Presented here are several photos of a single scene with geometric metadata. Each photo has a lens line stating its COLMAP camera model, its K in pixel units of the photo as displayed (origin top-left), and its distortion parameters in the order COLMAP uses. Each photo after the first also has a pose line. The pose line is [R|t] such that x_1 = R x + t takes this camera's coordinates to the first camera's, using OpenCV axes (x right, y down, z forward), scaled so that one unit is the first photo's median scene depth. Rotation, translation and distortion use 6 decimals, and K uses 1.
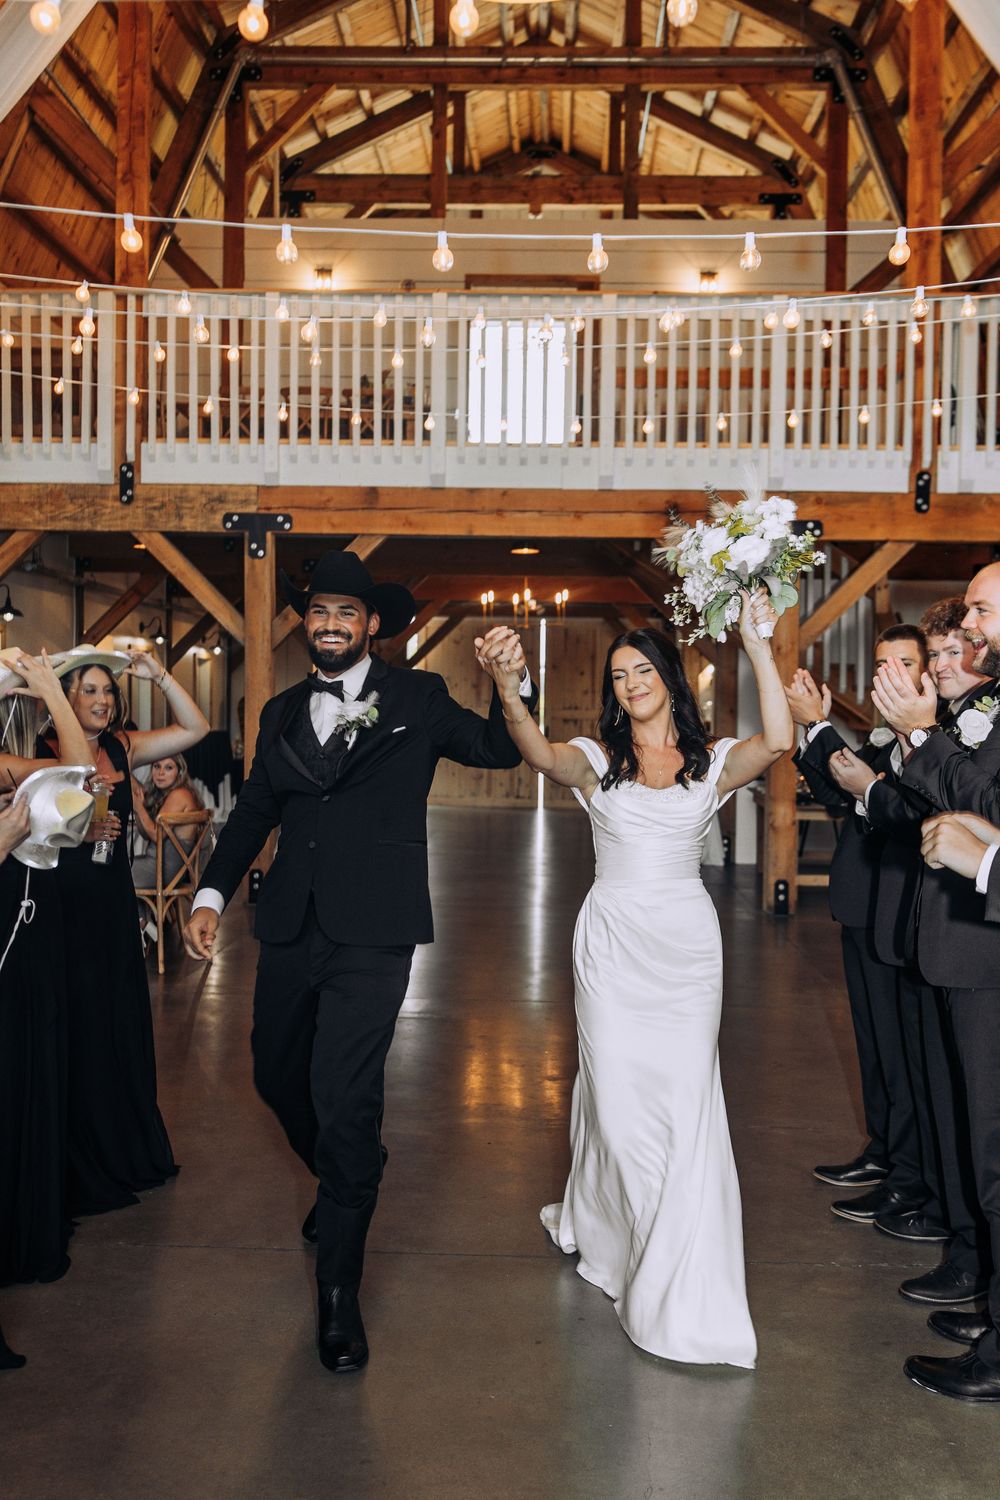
lens RADIAL K [[1531.2, 0, 500.0], [0, 1531.2, 750.0], [0, 0, 1]] dist [-0.002343, -0.018961]
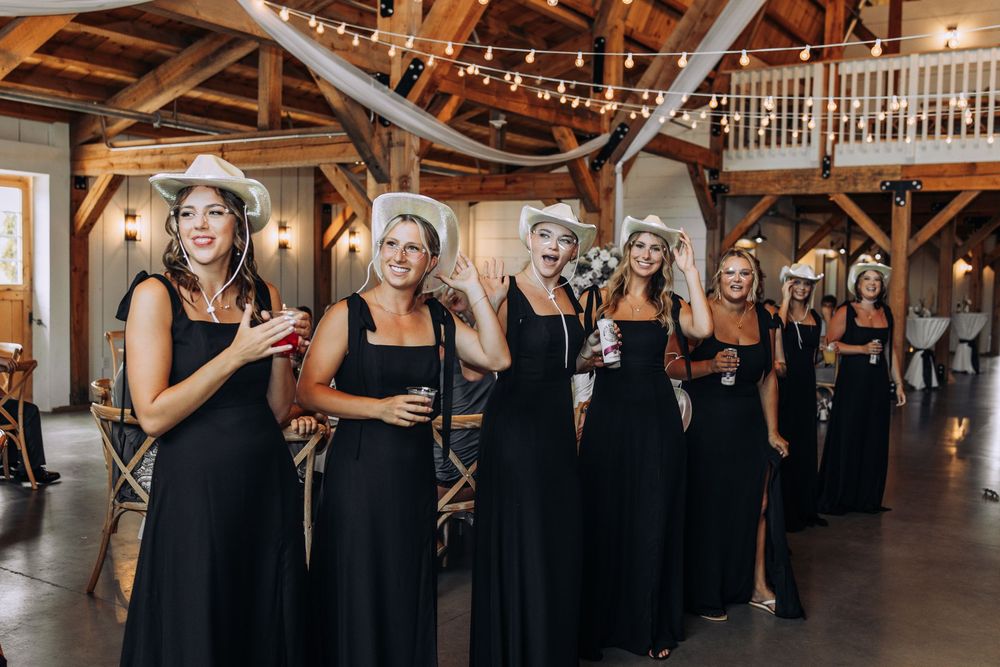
lens RADIAL K [[993.3, 0, 502.8], [0, 993.3, 340.9], [0, 0, 1]] dist [-0.006508, -0.010426]
pose [[0.853173, 0.039680, -0.520117, 0.051937], [-0.028281, 0.999155, 0.029835, 0.009369], [0.520861, -0.010745, 0.853574, -0.218582]]
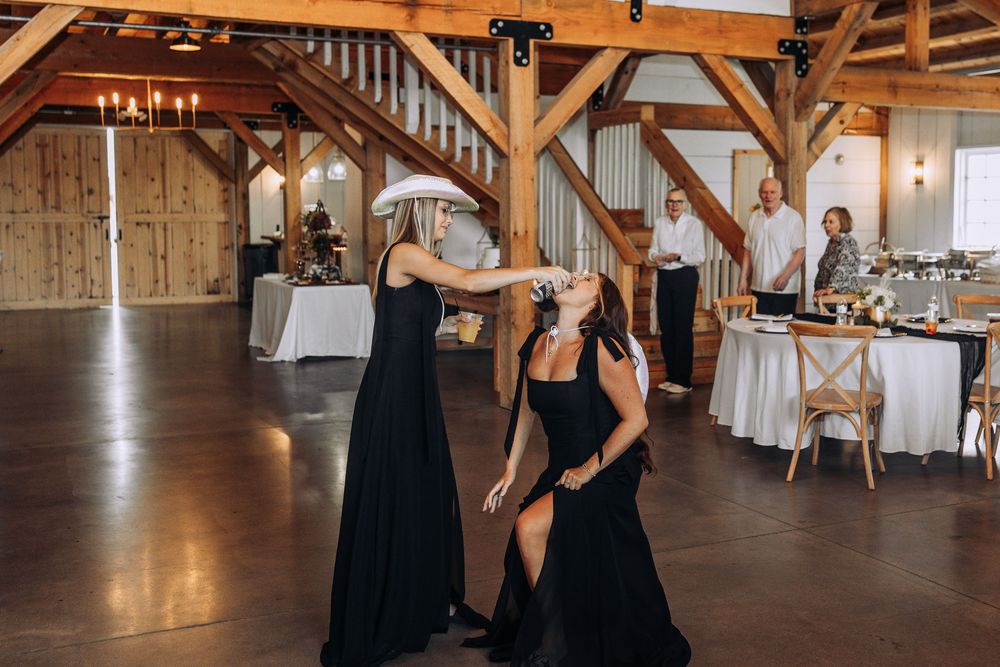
lens RADIAL K [[1102.2, 0, 570.5], [0, 1102.2, 276.8], [0, 0, 1]] dist [-0.005742, -0.007371]
pose [[0.868784, -0.045429, 0.493103, -0.144345], [0.028246, 0.998708, 0.042244, -0.011689], [-0.494385, -0.022772, 0.868945, 0.343699]]
